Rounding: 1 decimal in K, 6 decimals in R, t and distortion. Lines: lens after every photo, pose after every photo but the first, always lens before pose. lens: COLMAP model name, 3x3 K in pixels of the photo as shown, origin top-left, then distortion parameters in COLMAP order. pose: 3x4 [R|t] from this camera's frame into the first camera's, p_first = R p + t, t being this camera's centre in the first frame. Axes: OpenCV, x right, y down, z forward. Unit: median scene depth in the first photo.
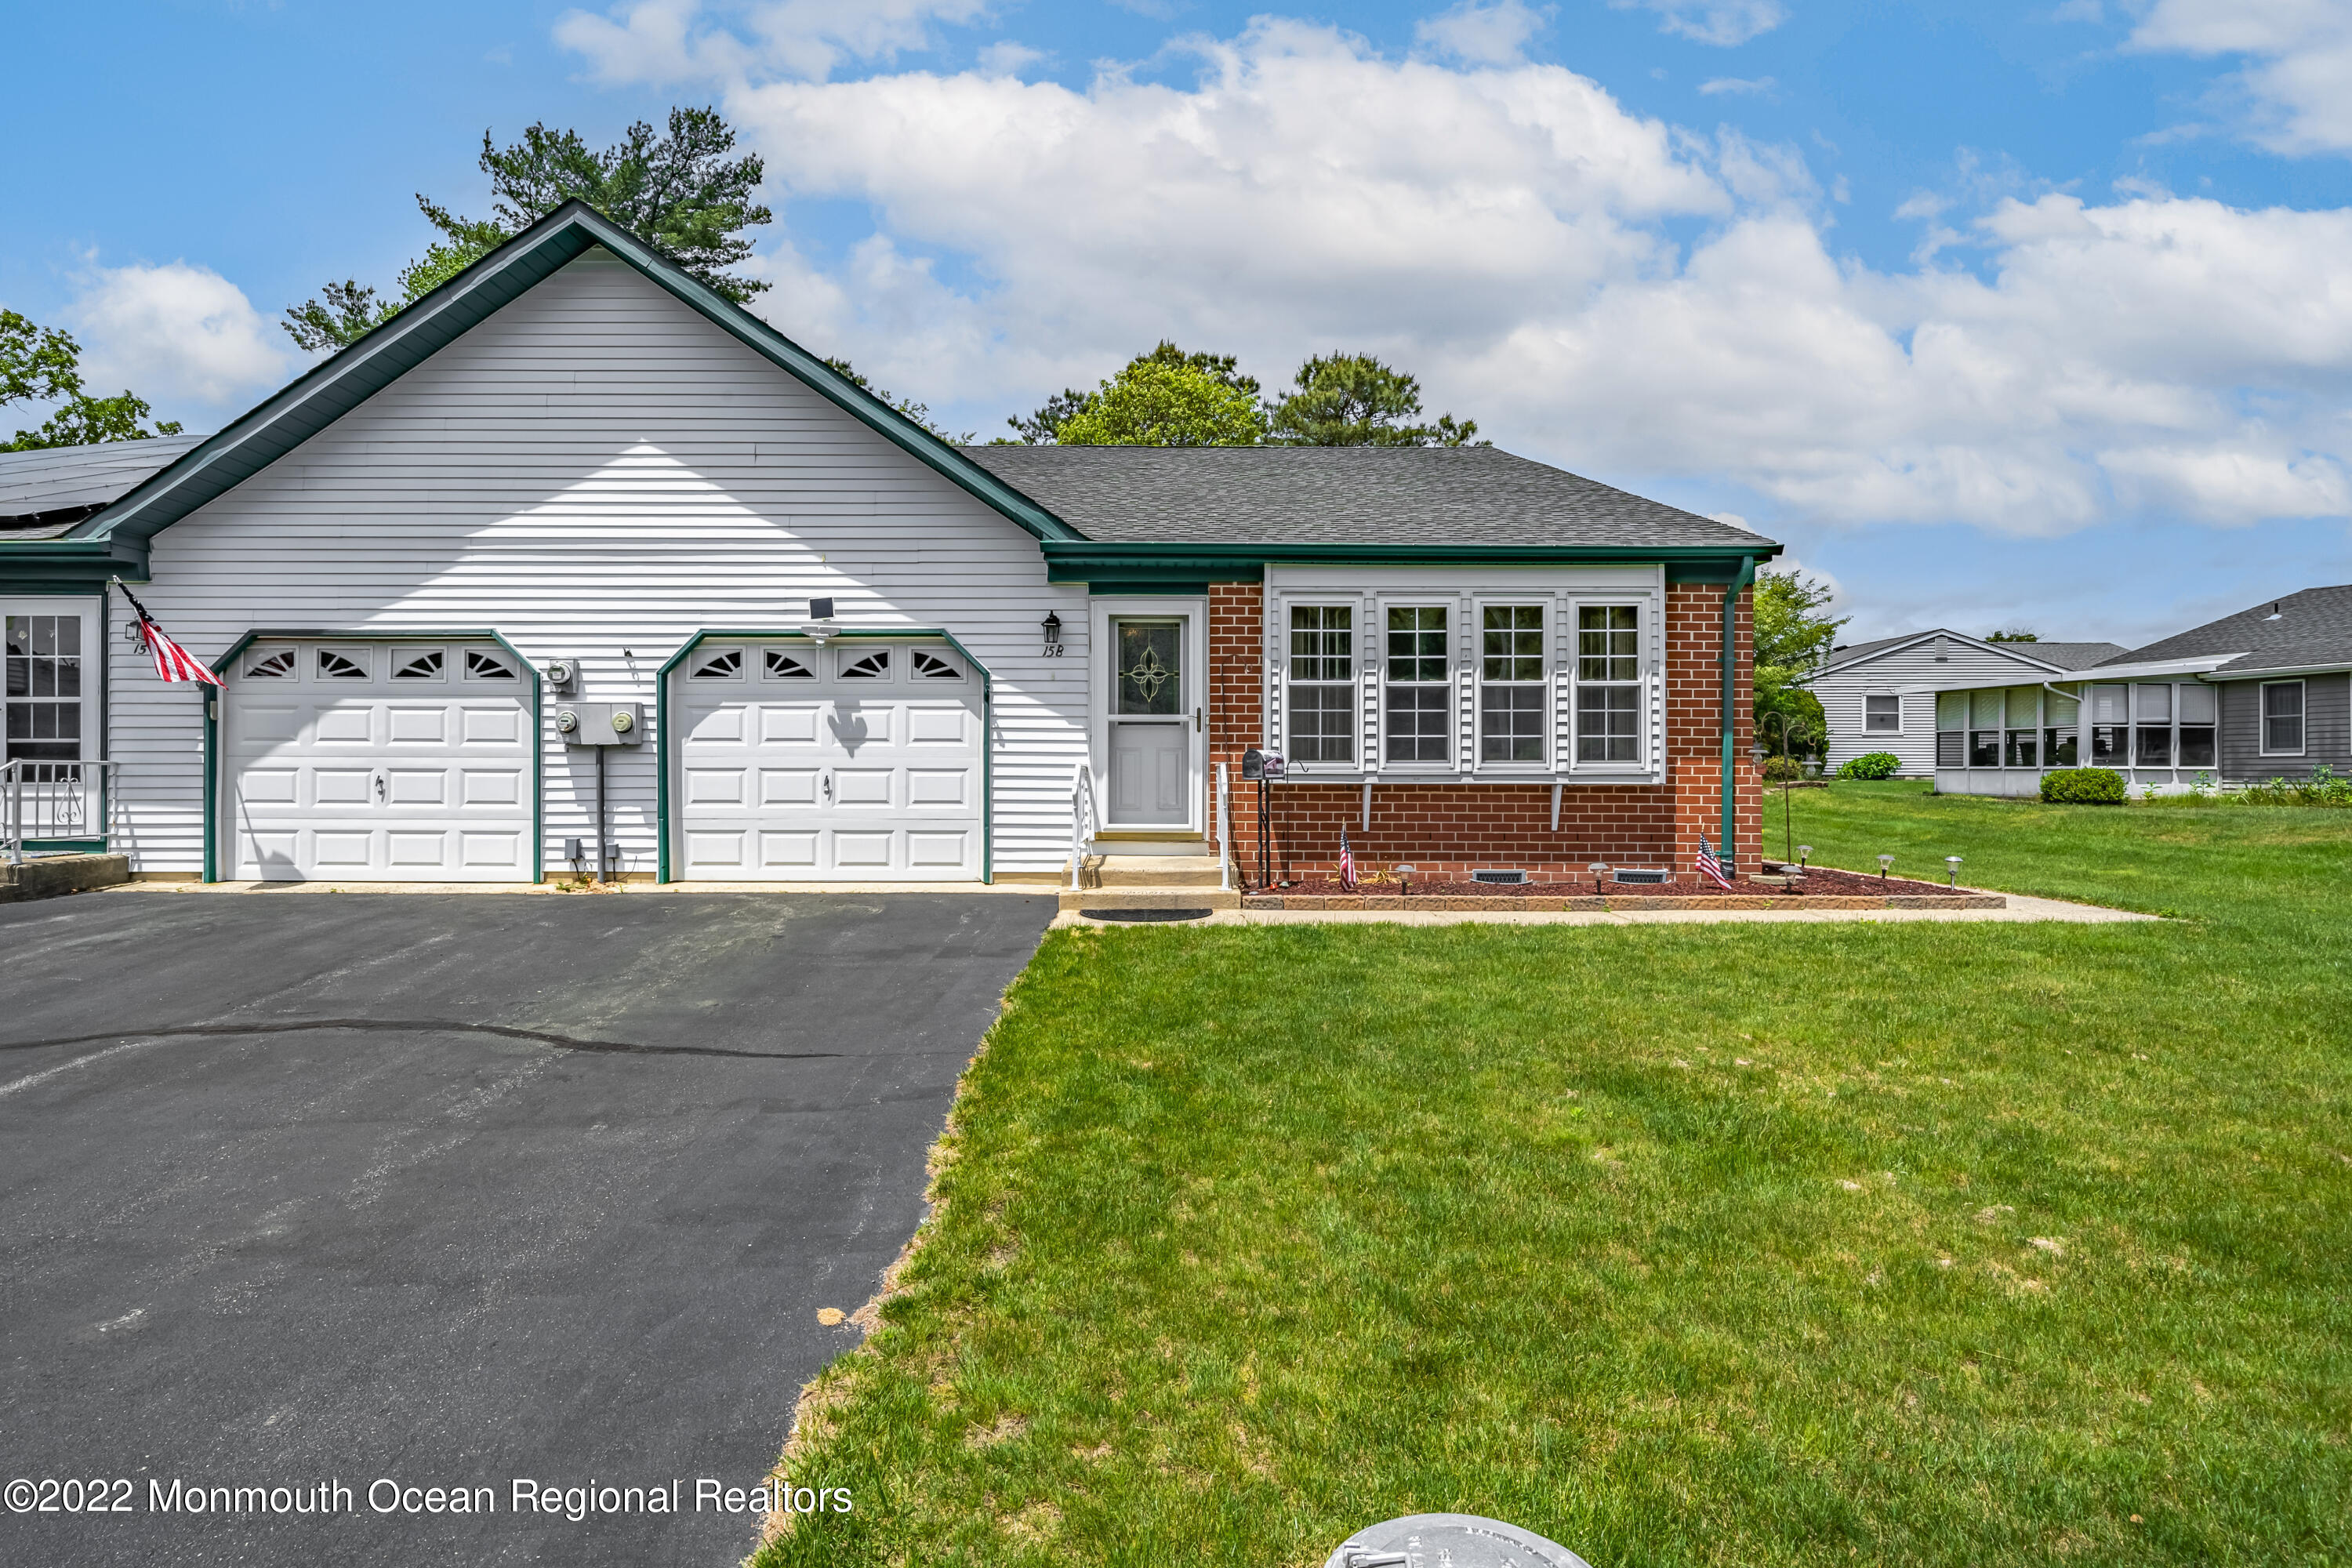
lens RADIAL K [[1309.2, 0, 1170.7], [0, 1309.2, 777.1], [0, 0, 1]] dist [-0.003382, 0.002259]
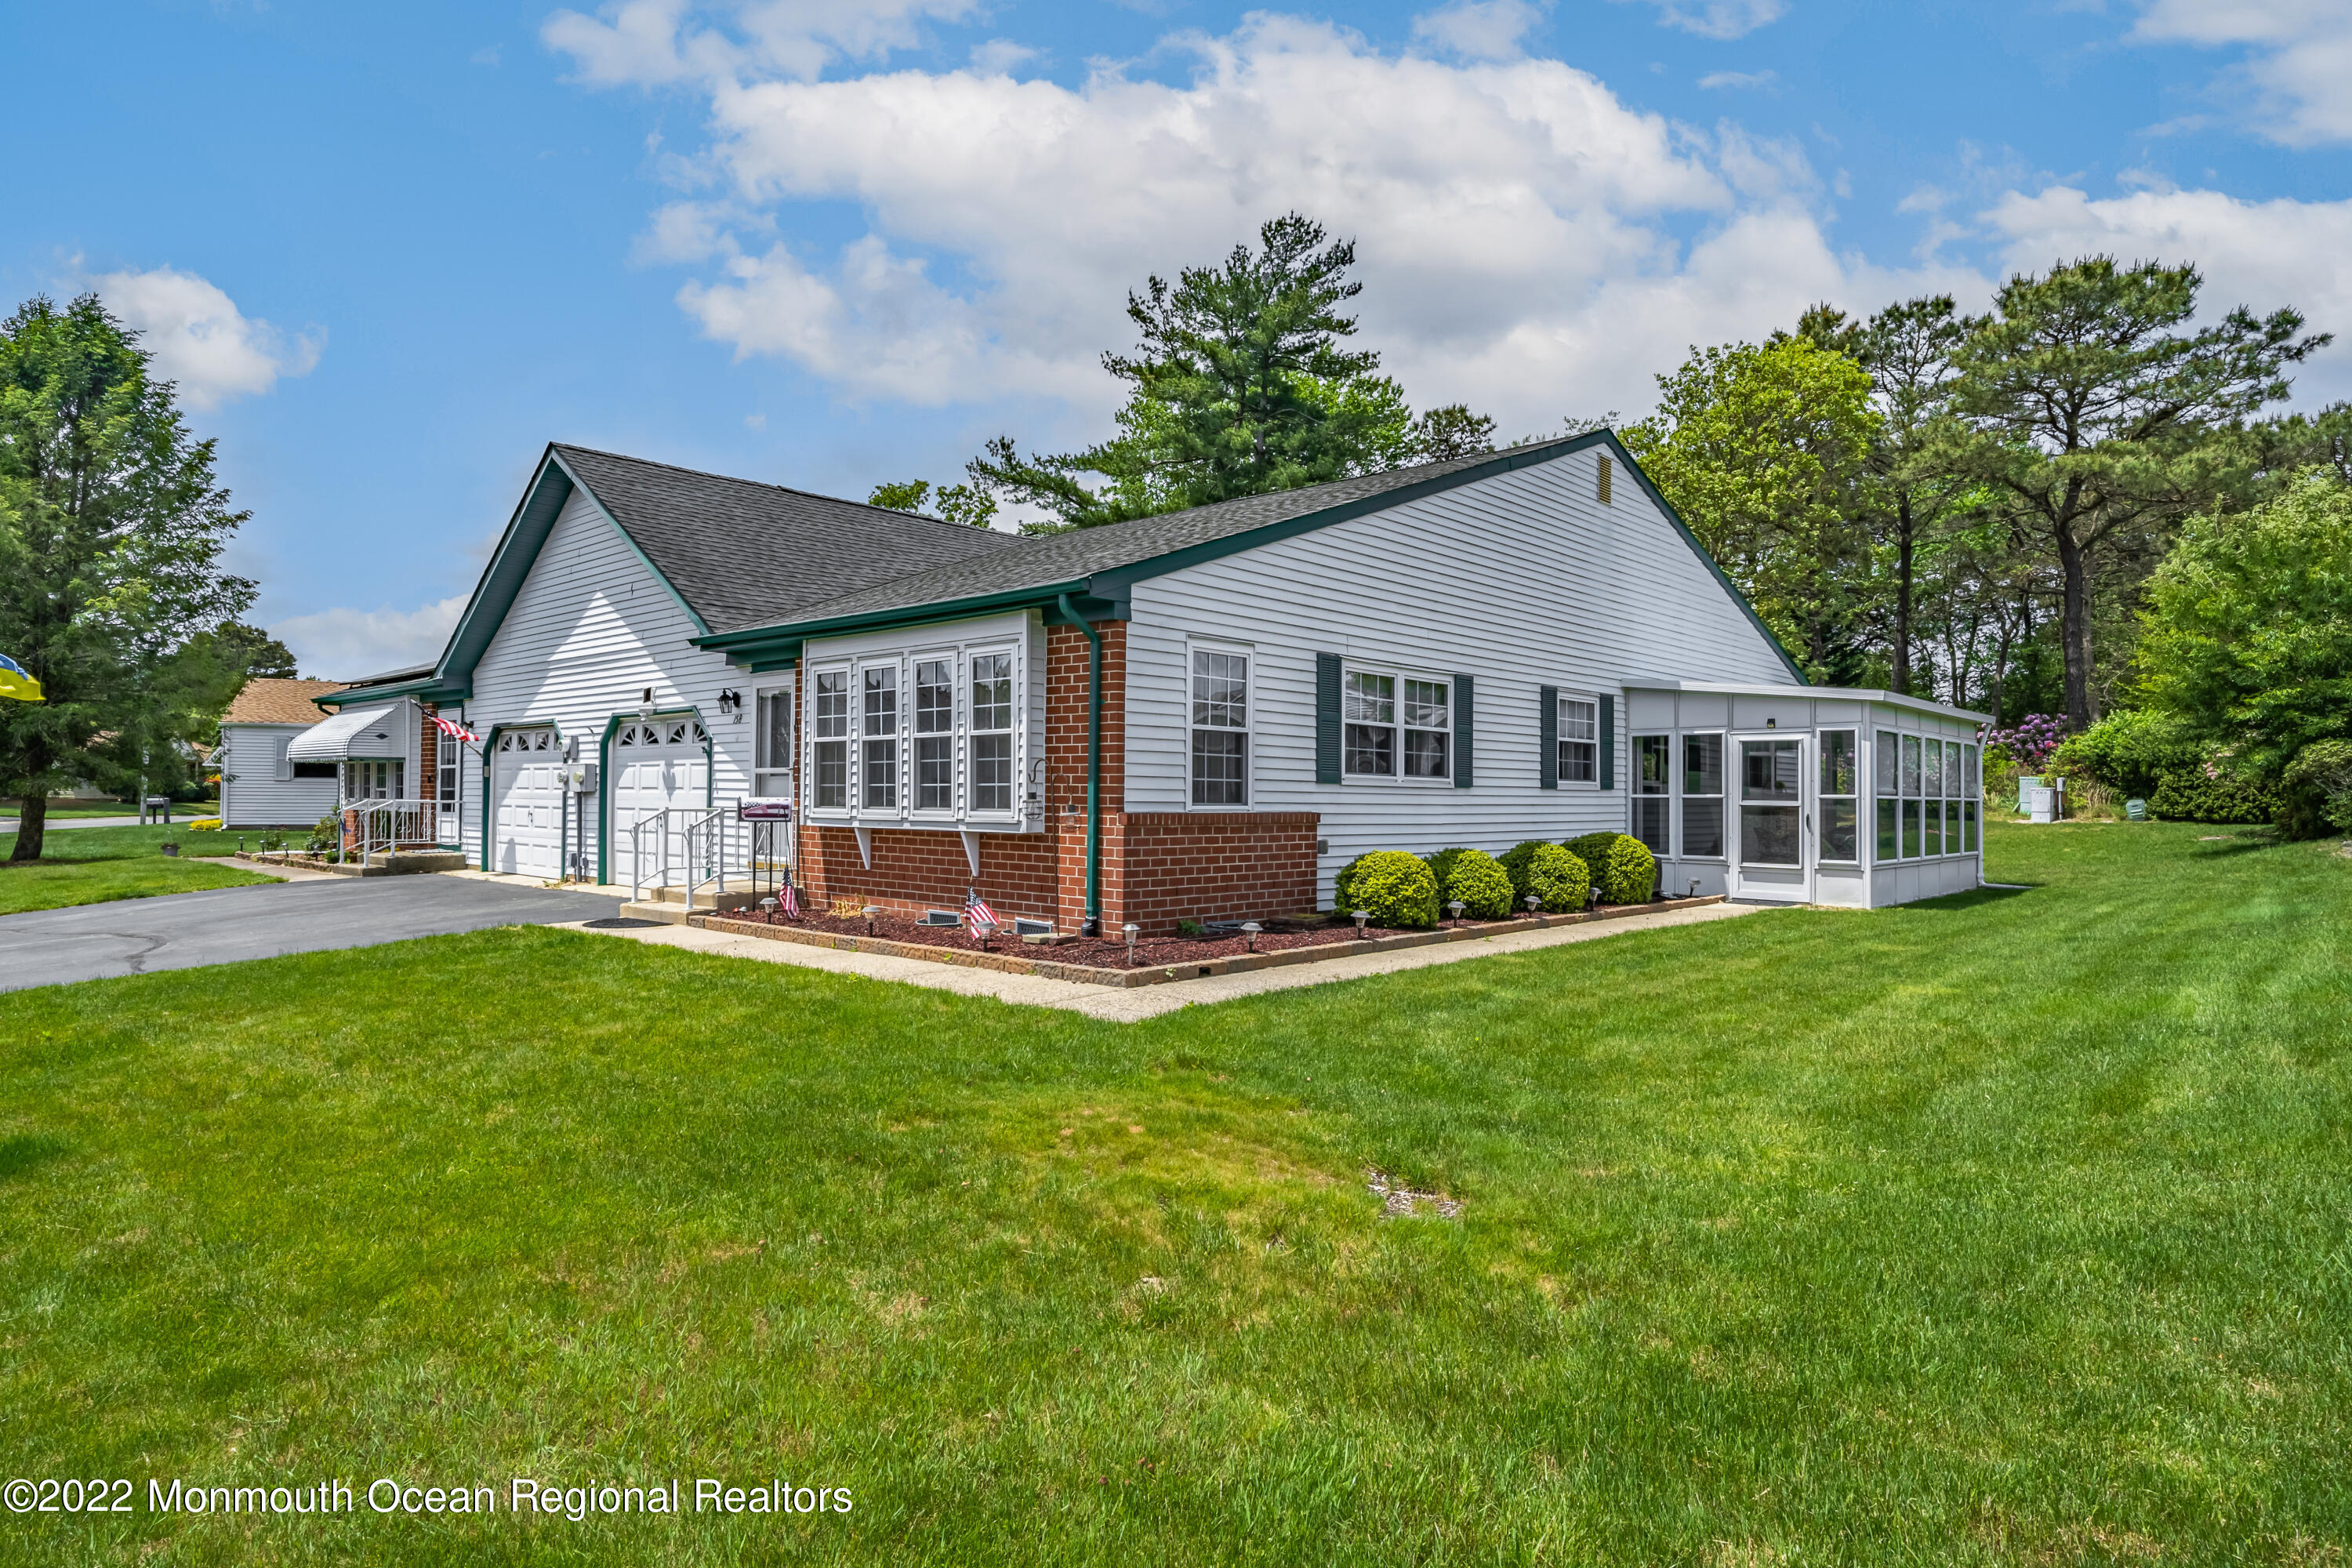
lens RADIAL K [[1309.2, 0, 1166.0], [0, 1309.2, 789.1], [0, 0, 1]] dist [-0.003382, 0.002259]
pose [[0.734453, -0.000714, -0.678659, 1.089946], [-0.006710, 0.999943, -0.008314, -0.019949], [0.678626, 0.010660, 0.734406, 0.343923]]
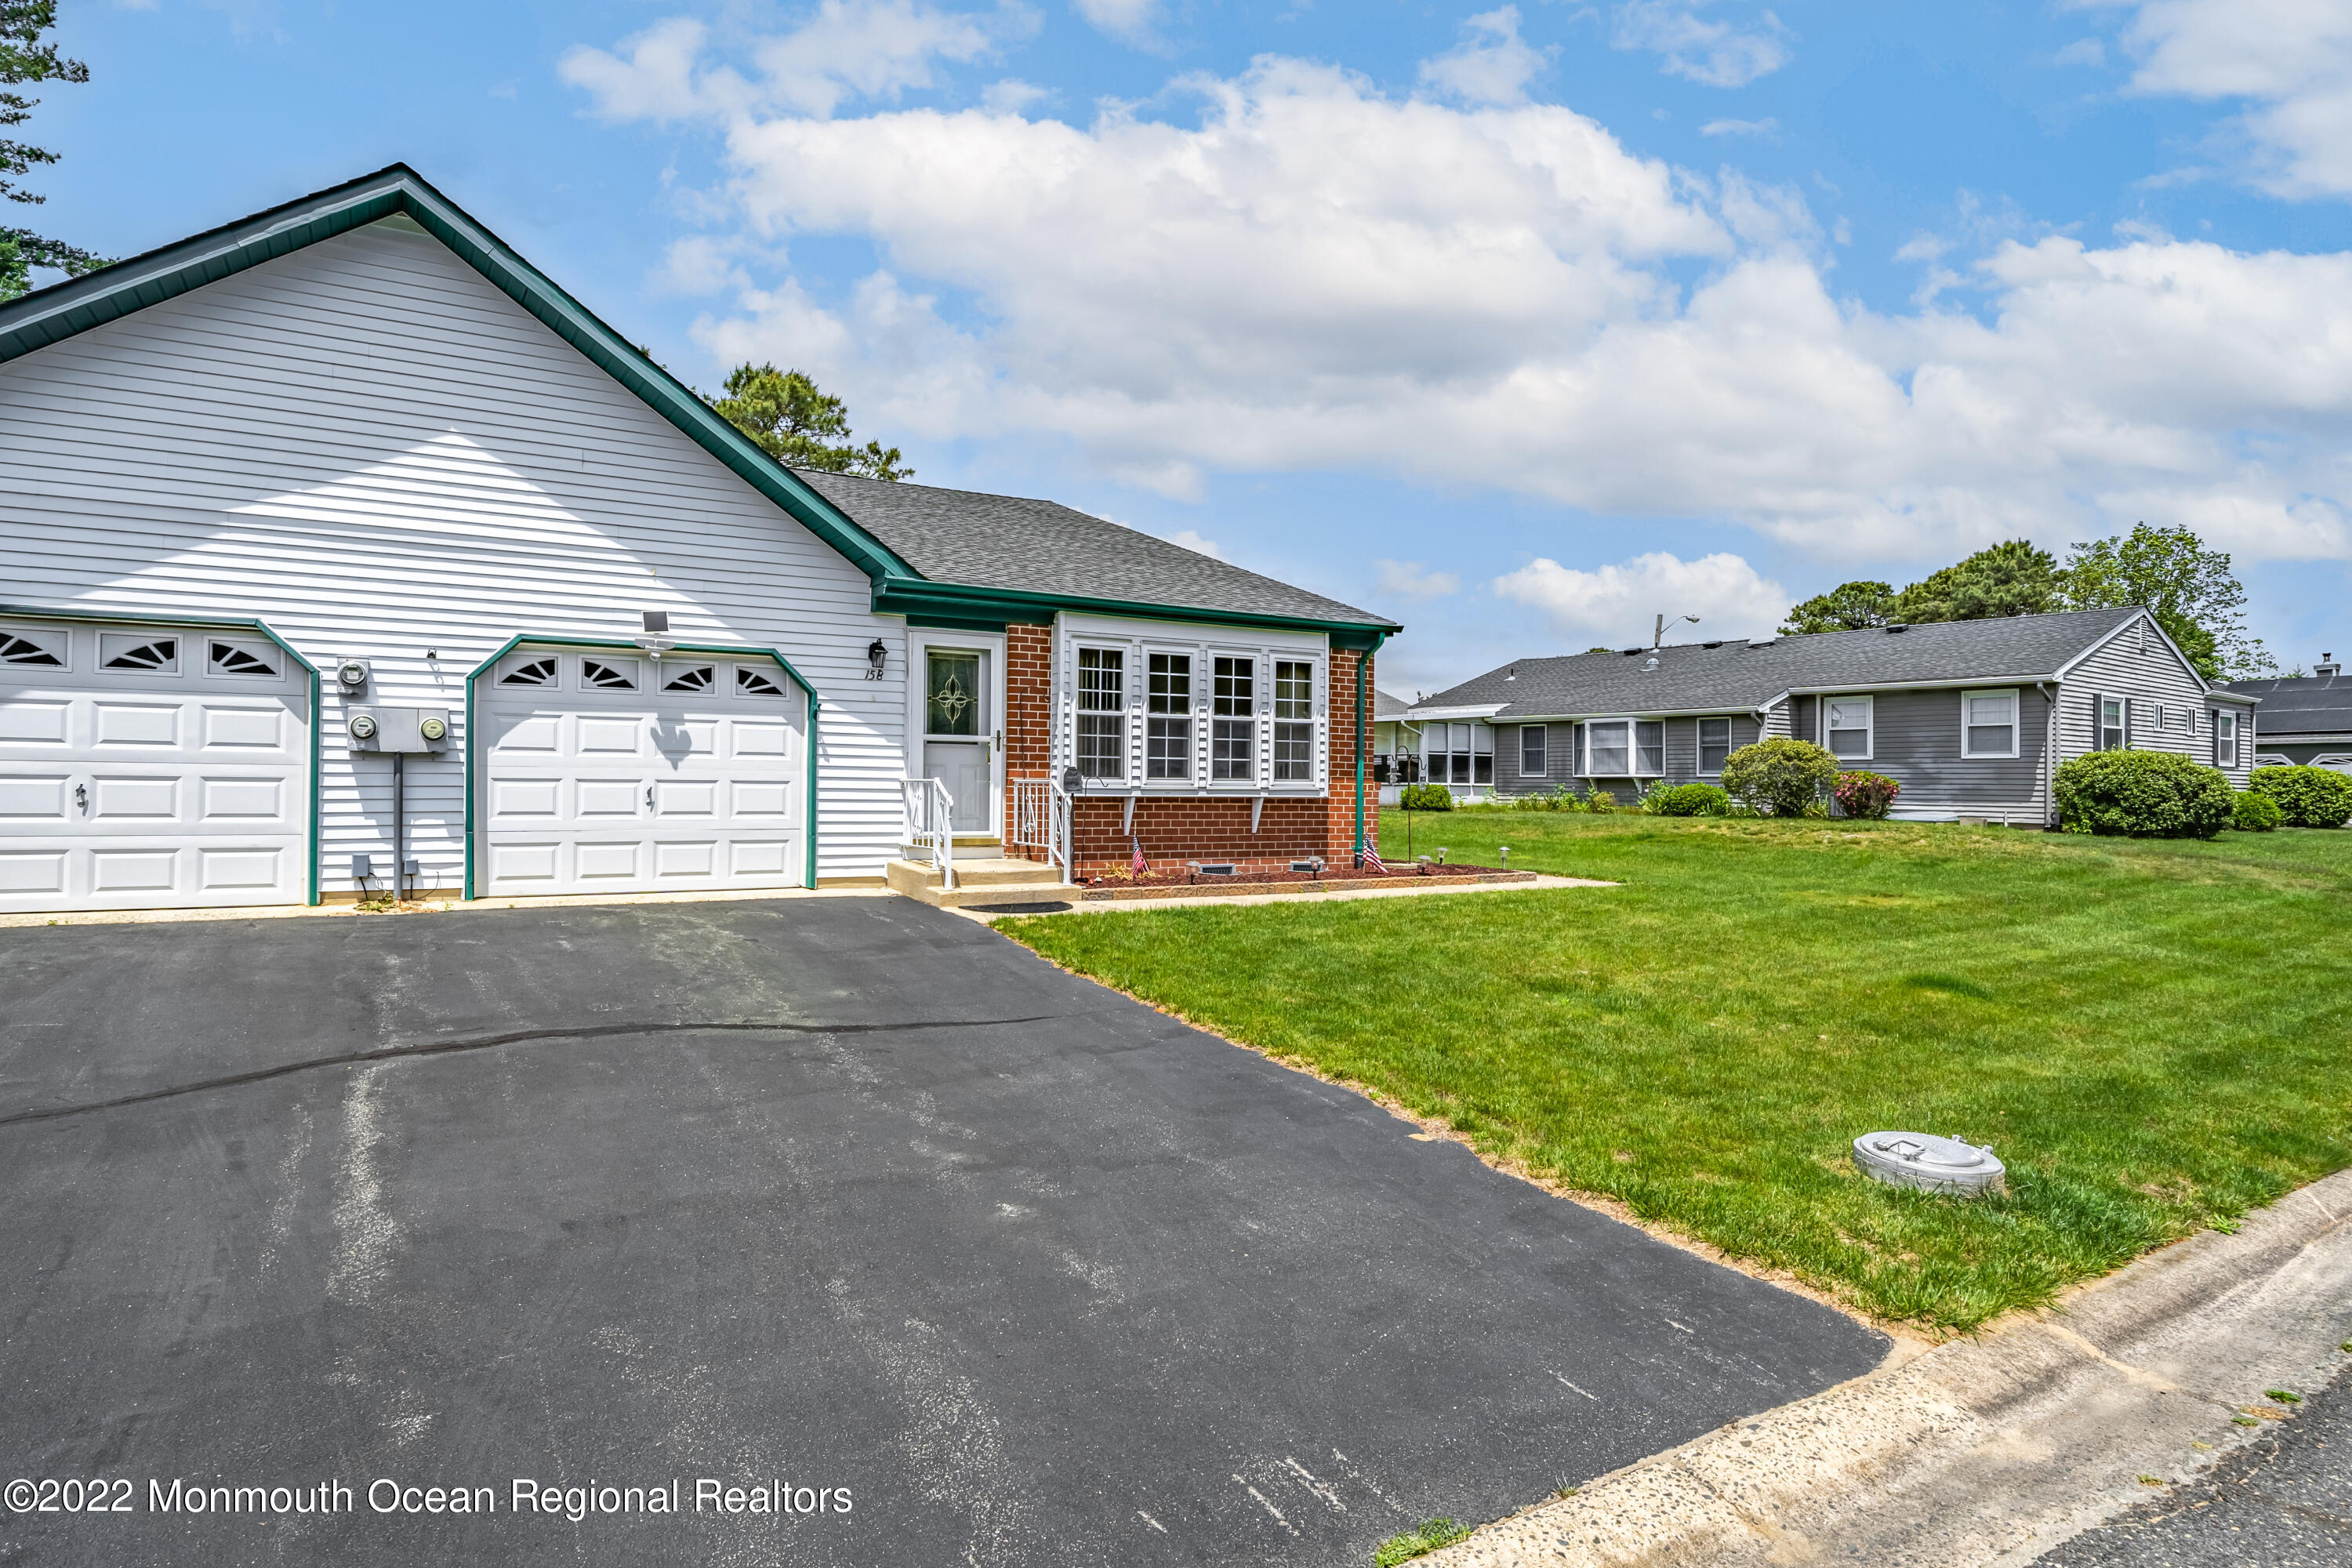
lens RADIAL K [[1309.2, 0, 1165.4], [0, 1309.2, 774.7], [0, 0, 1]] dist [-0.003382, 0.002259]
pose [[0.861457, 0.010571, 0.507721, -0.436065], [-0.006489, 0.999931, -0.009808, -0.003327], [-0.507789, 0.005154, 0.861466, -0.069719]]
